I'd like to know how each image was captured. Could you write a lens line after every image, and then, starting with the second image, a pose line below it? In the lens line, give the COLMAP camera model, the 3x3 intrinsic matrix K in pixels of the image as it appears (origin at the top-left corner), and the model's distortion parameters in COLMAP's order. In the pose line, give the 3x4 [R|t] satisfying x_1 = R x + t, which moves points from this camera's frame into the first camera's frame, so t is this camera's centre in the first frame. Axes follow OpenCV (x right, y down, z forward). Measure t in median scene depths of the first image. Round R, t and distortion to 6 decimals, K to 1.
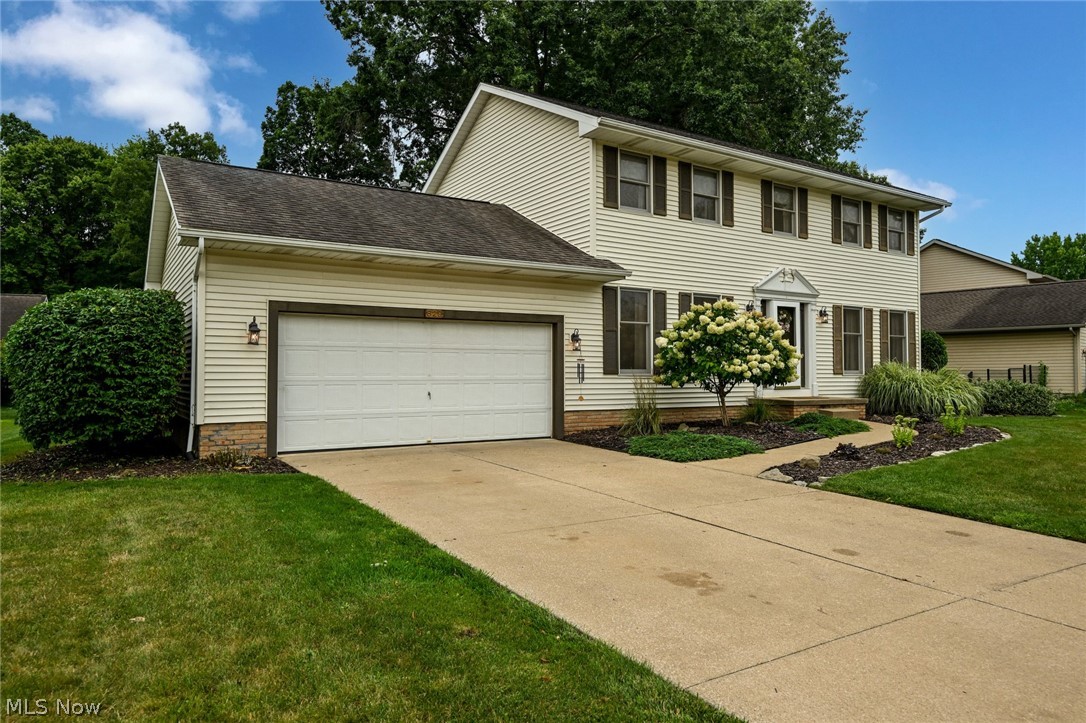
lens RADIAL K [[692.8, 0, 542.1], [0, 692.8, 363.0], [0, 0, 1]] dist [-0.001884, 0.001179]
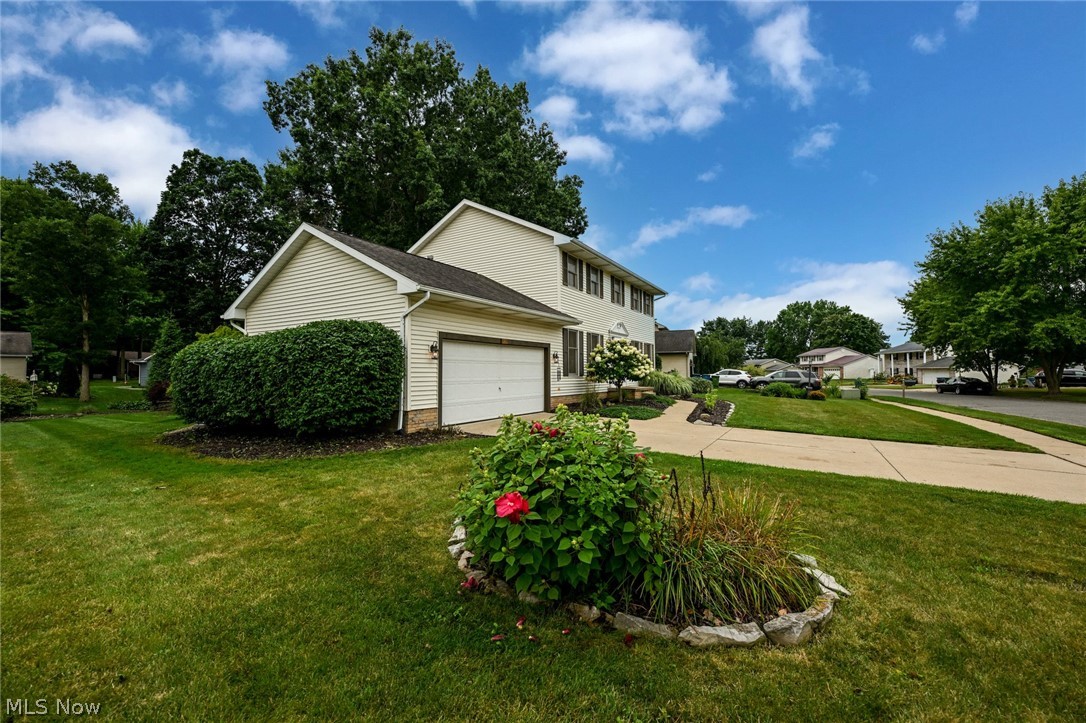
lens RADIAL K [[431.8, 0, 542.9], [0, 431.8, 362.0], [0, 0, 1]] dist [-0.001545, 0.000042]
pose [[0.895674, 0.007941, 0.444640, -0.484244], [-0.002395, 0.999912, -0.013034, -0.005890], [-0.444705, 0.010609, 0.895614, 0.003372]]
